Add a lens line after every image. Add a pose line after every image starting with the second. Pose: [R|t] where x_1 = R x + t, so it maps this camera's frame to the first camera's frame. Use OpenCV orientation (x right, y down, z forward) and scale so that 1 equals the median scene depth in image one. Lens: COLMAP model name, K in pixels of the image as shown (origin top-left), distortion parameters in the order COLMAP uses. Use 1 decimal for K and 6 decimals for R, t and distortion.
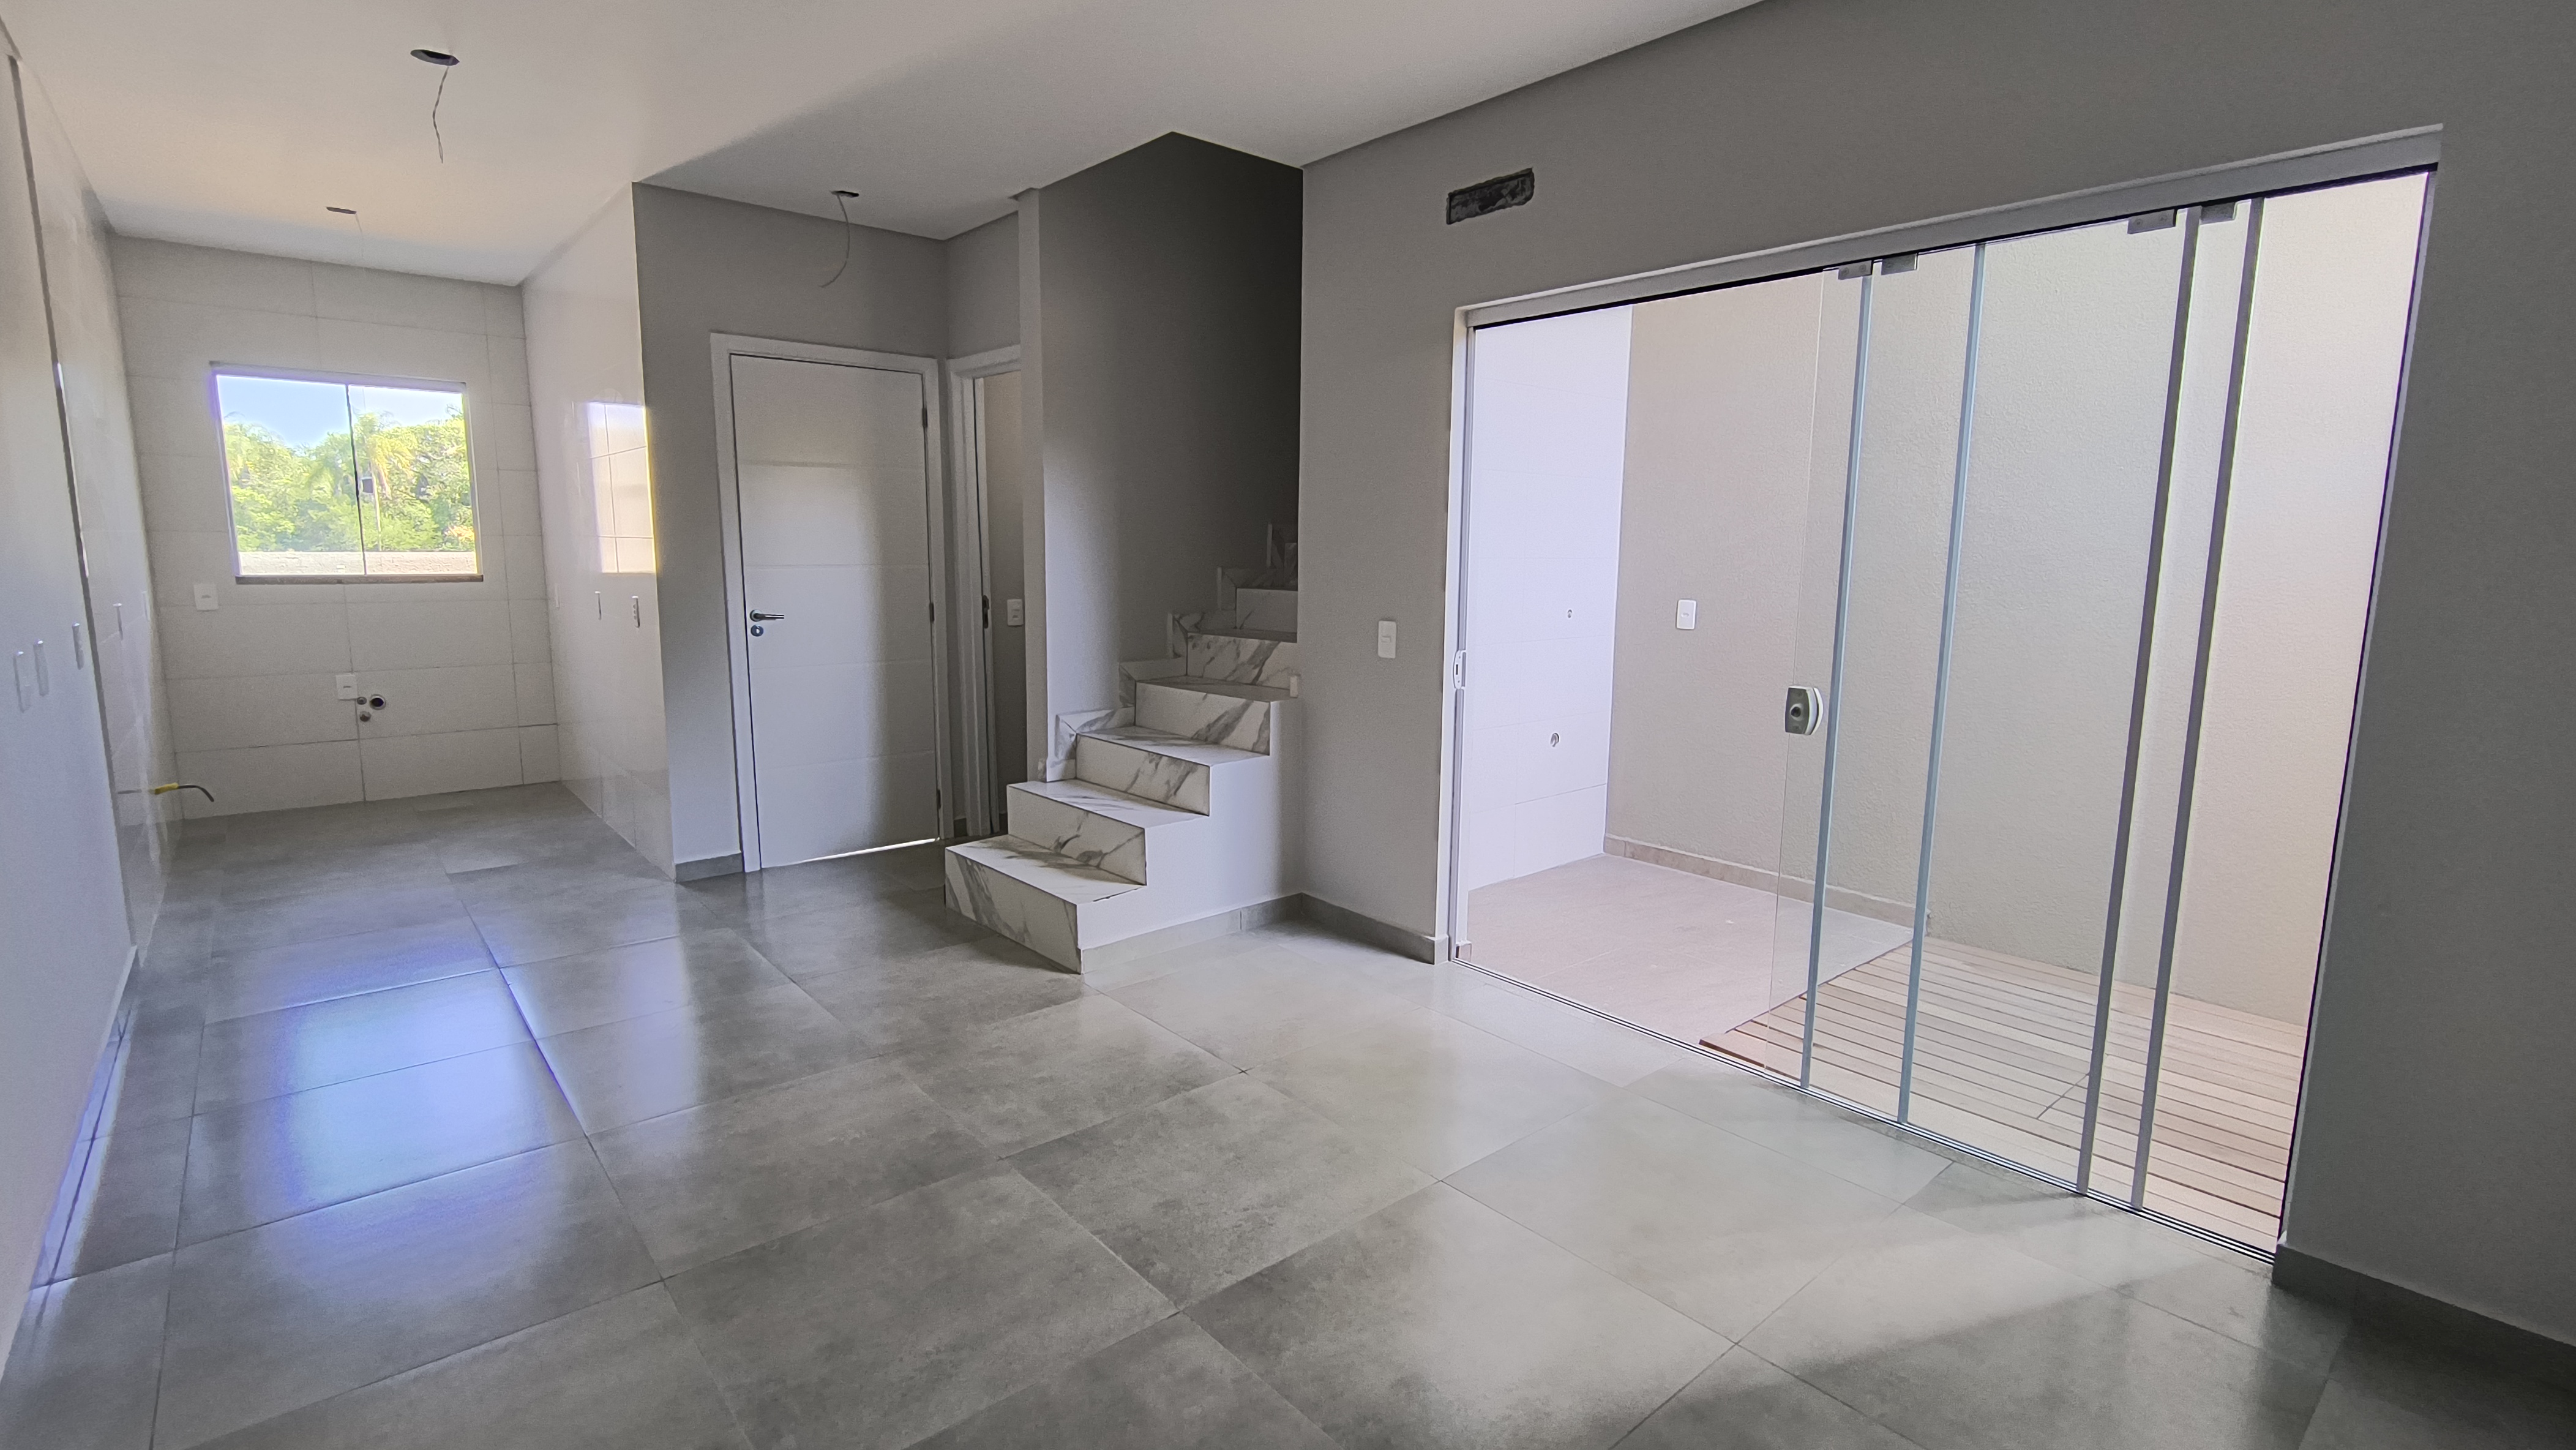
lens RADIAL K [[1182.8, 0, 1291.7], [0, 1182.8, 711.8], [0, 0, 1]] dist [-0.003974, 0.002496]
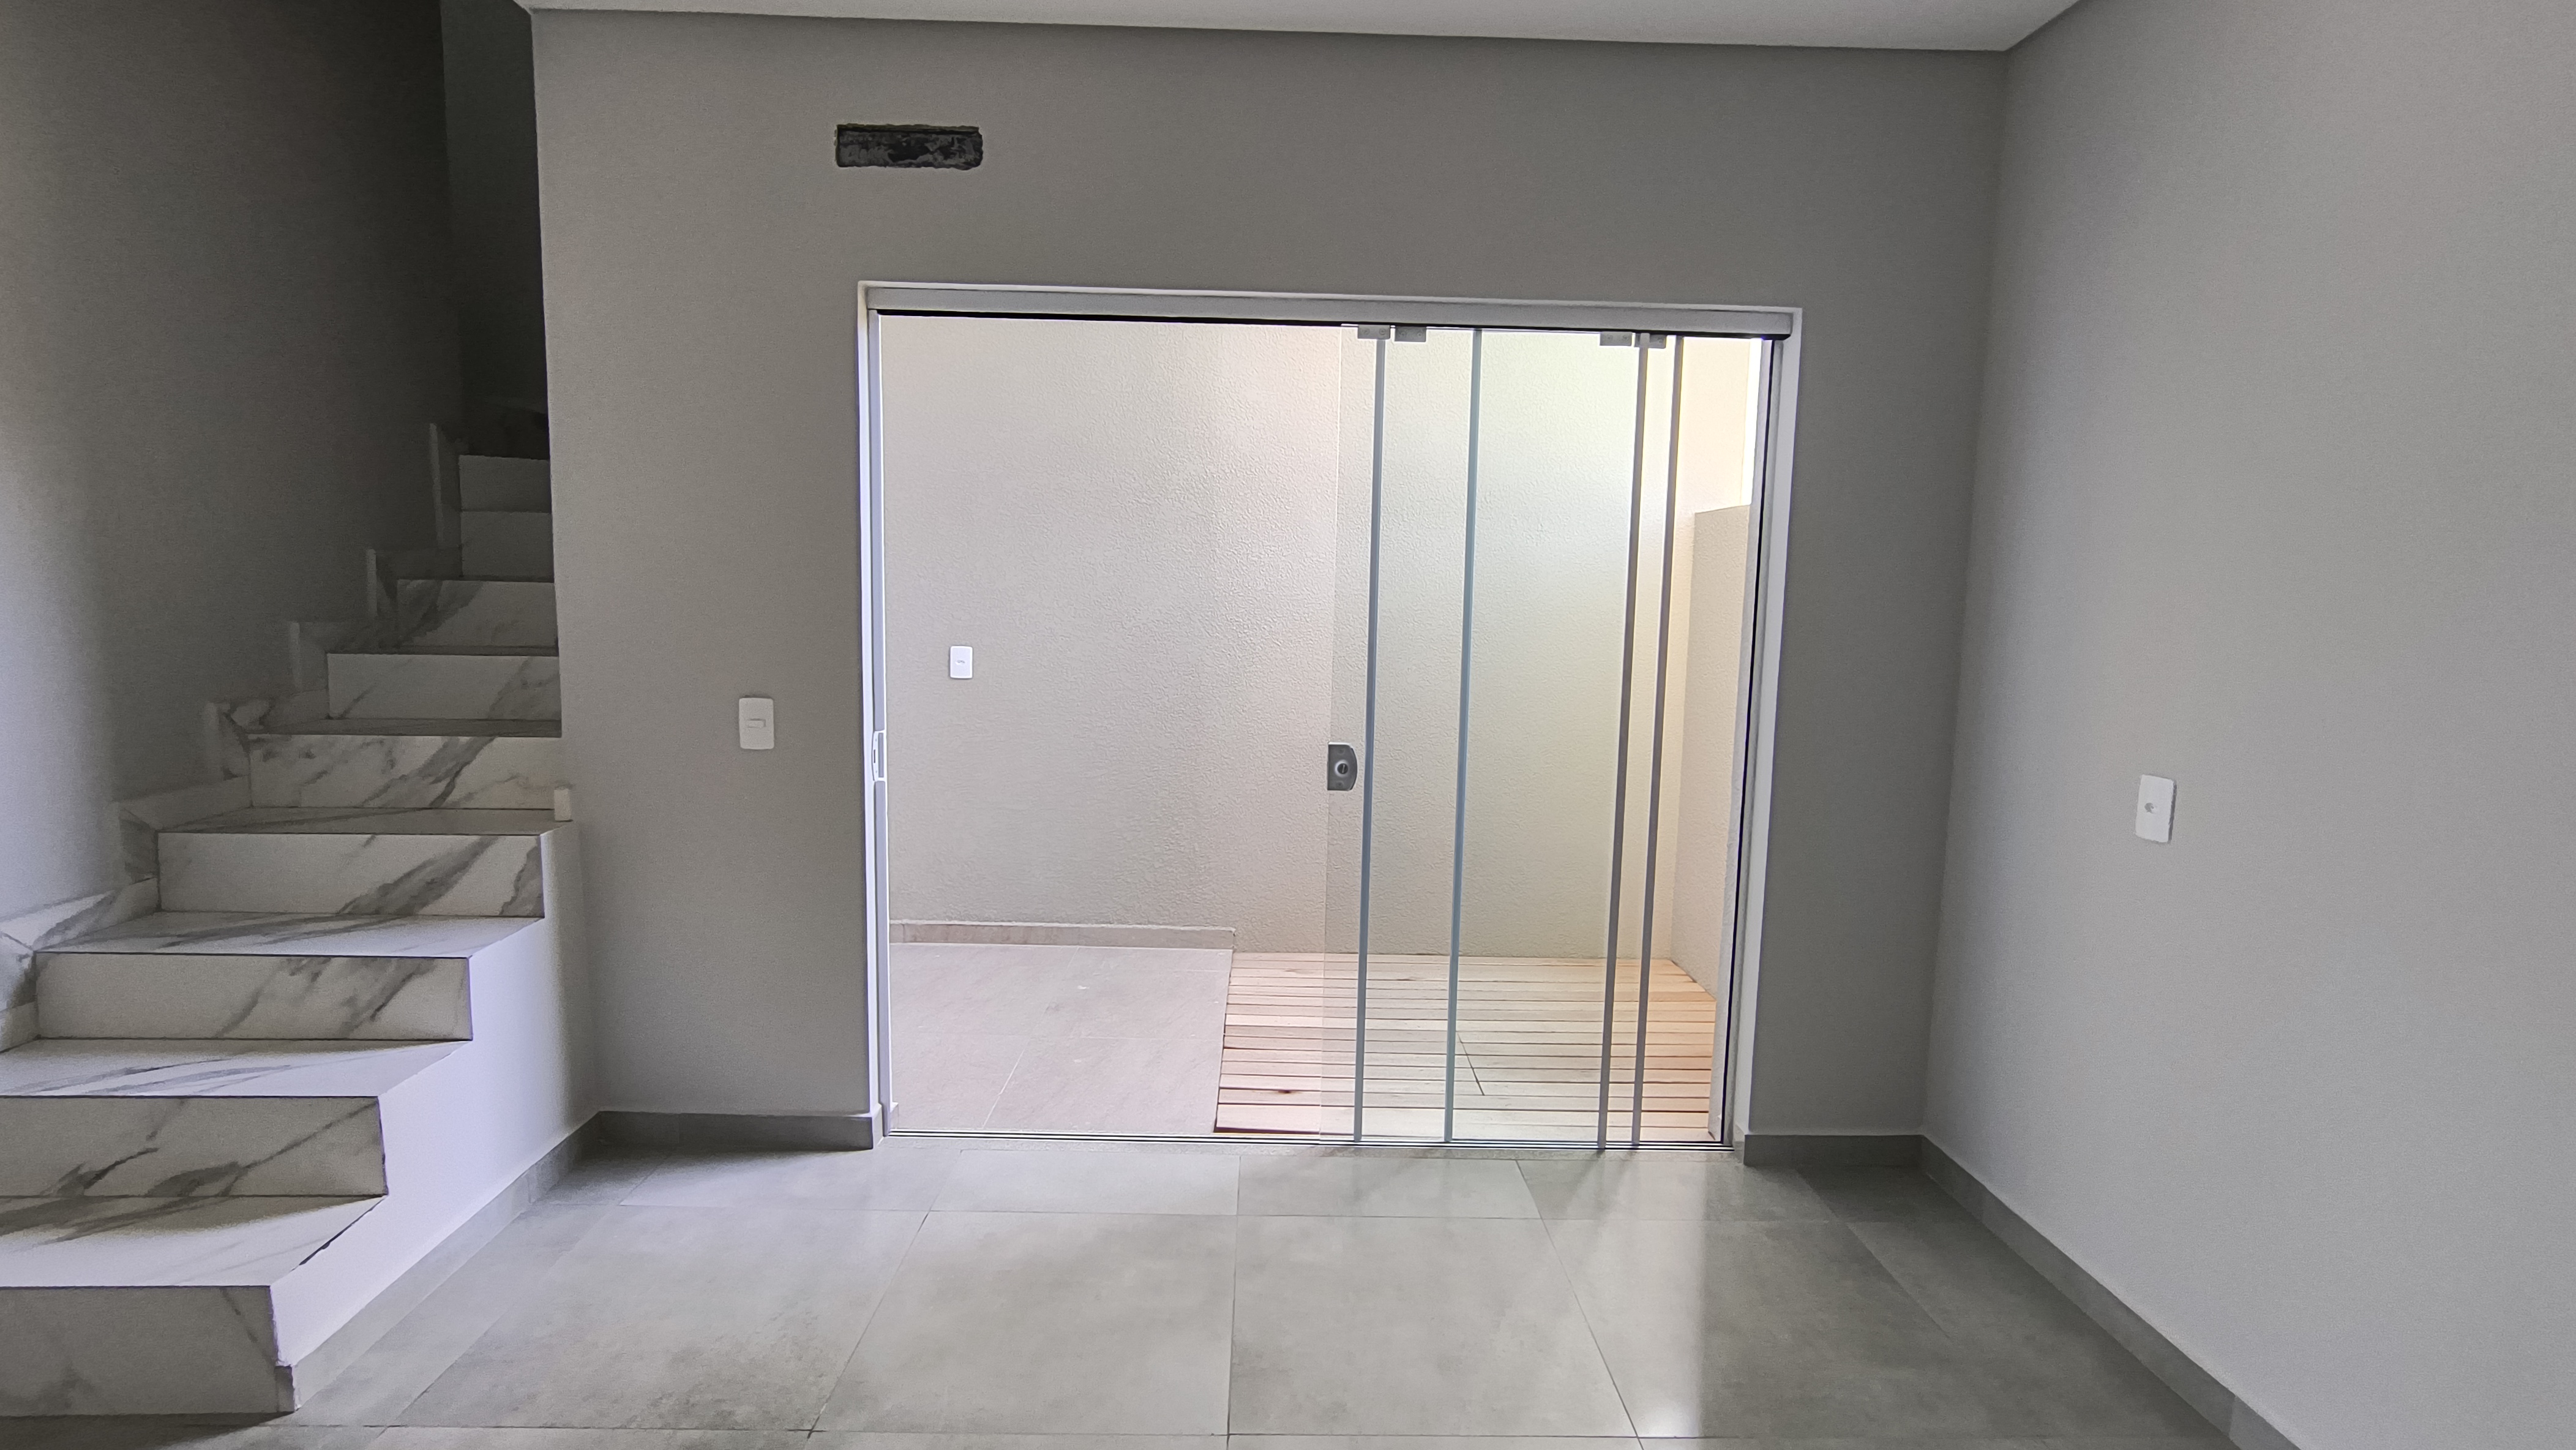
lens RADIAL K [[1175.8, 0, 1292.4], [0, 1175.8, 711.3], [0, 0, 1]] dist [-0.003904, 0.001076]
pose [[0.634506, -0.078095, 0.768962, -0.259268], [0.093642, 0.995321, 0.023815, -0.055063], [-0.767224, 0.056896, 0.638850, 0.297290]]
